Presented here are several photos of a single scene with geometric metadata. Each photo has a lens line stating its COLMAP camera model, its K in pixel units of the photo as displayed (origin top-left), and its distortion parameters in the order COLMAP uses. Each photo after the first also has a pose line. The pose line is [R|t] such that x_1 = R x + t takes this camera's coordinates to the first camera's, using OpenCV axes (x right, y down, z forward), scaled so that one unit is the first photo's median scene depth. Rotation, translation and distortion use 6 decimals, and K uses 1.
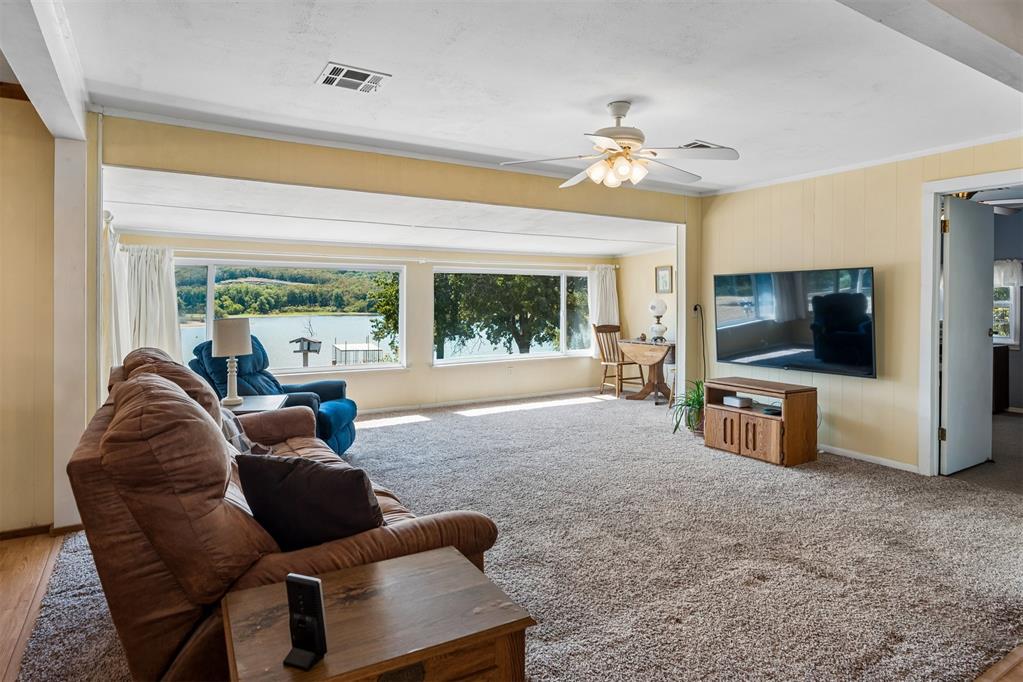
lens RADIAL K [[579.5, 0, 511.0], [0, 579.5, 292.2], [0, 0, 1]] dist [-0.021168, 0.005926]
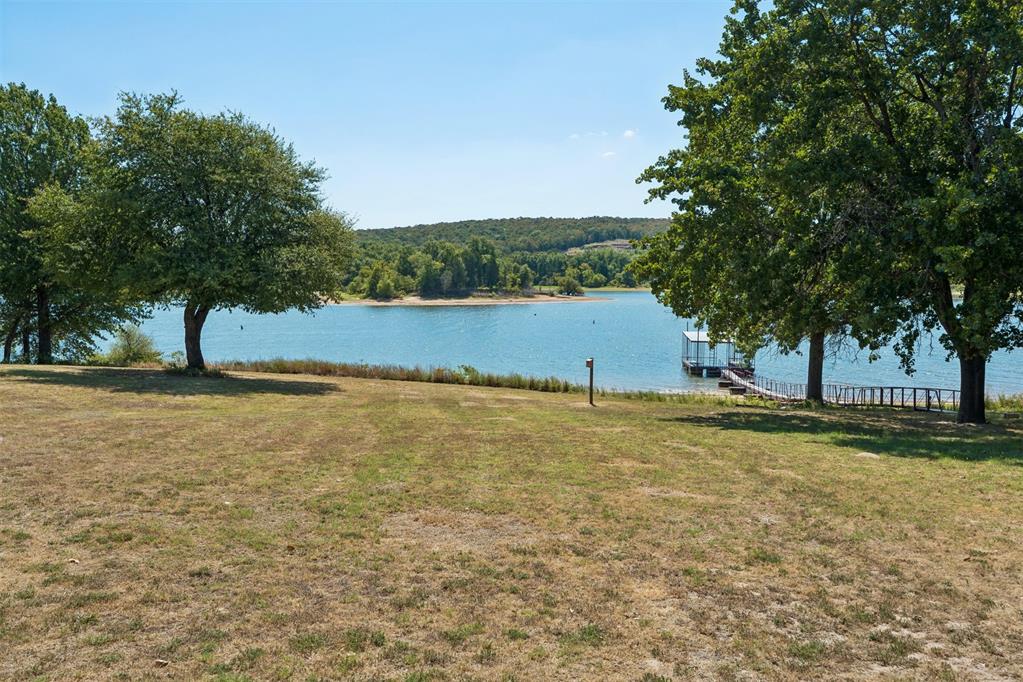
lens RADIAL K [[803.7, 0, 506.0], [0, 803.7, 340.1], [0, 0, 1]] dist [-0.009618, -0.000721]
pose [[0.839749, 0.044721, -0.541131, 0.334408], [0.010358, 0.995102, 0.098313, 0.105813], [0.542877, -0.088163, 0.835172, 1.700214]]
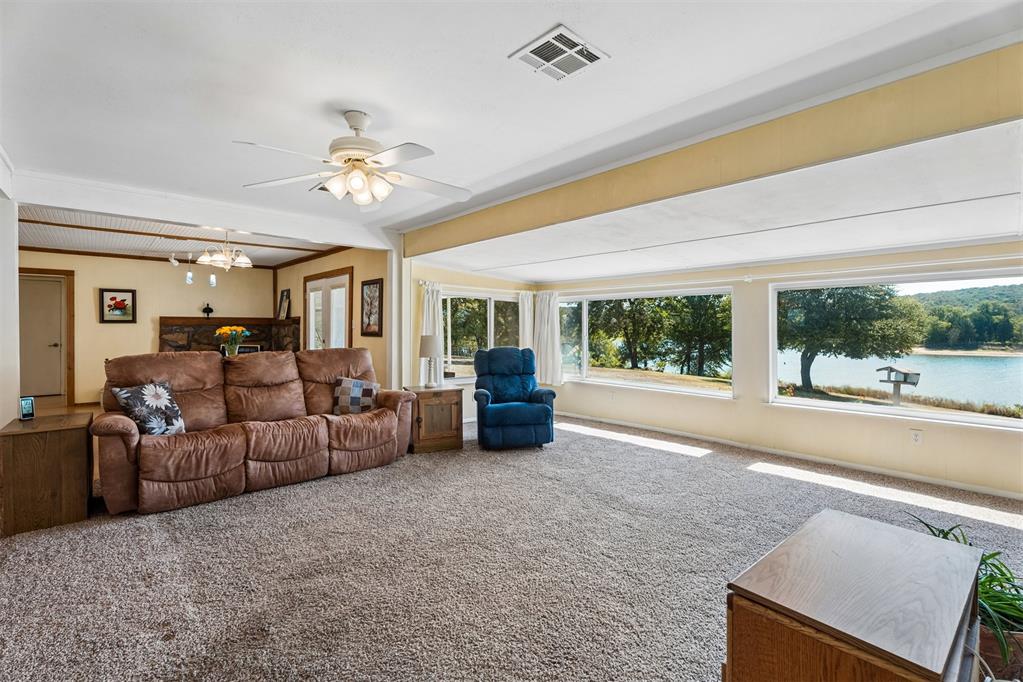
lens RADIAL K [[457.1, 0, 511.9], [0, 457.1, 331.5], [0, 0, 1]] dist [0.004293, -0.001311]
pose [[0.167465, 0.008531, -0.985841, 0.528809], [0.014672, 0.999830, 0.011144, 0.012882], [0.985769, -0.016331, 0.167312, 0.617086]]
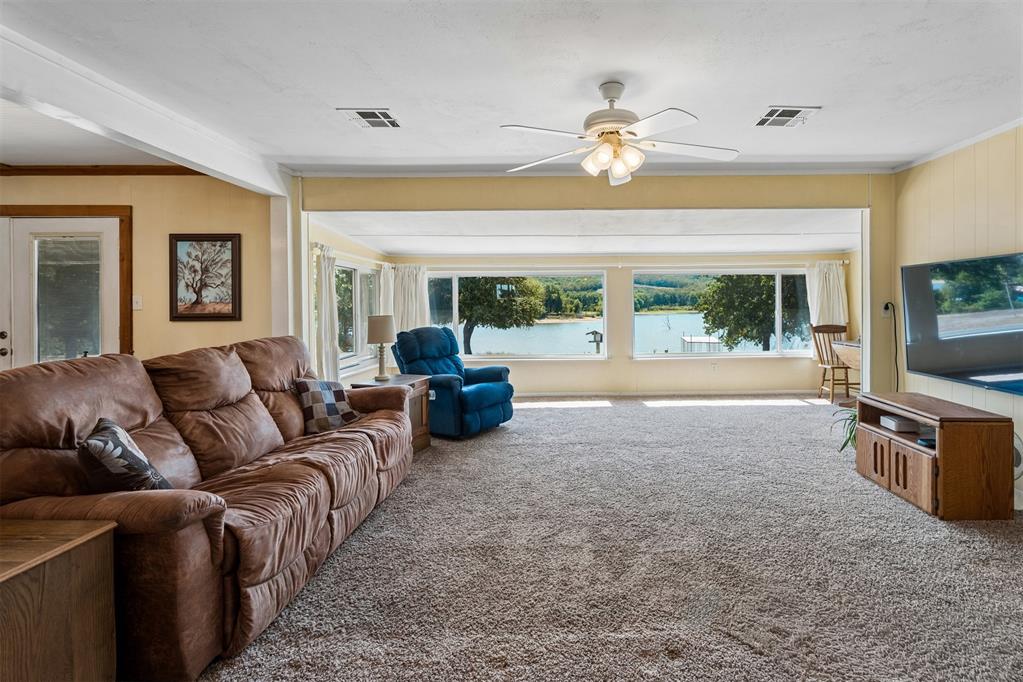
lens RADIAL K [[479.9, 0, 571.5], [0, 479.9, 304.3], [0, 0, 1]] dist [-0.005626, 0.002119]
pose [[0.856150, -0.006098, -0.516691, 0.285729], [0.017363, 0.999705, 0.016972, 0.004113], [0.516435, -0.023502, 0.856004, 0.166436]]
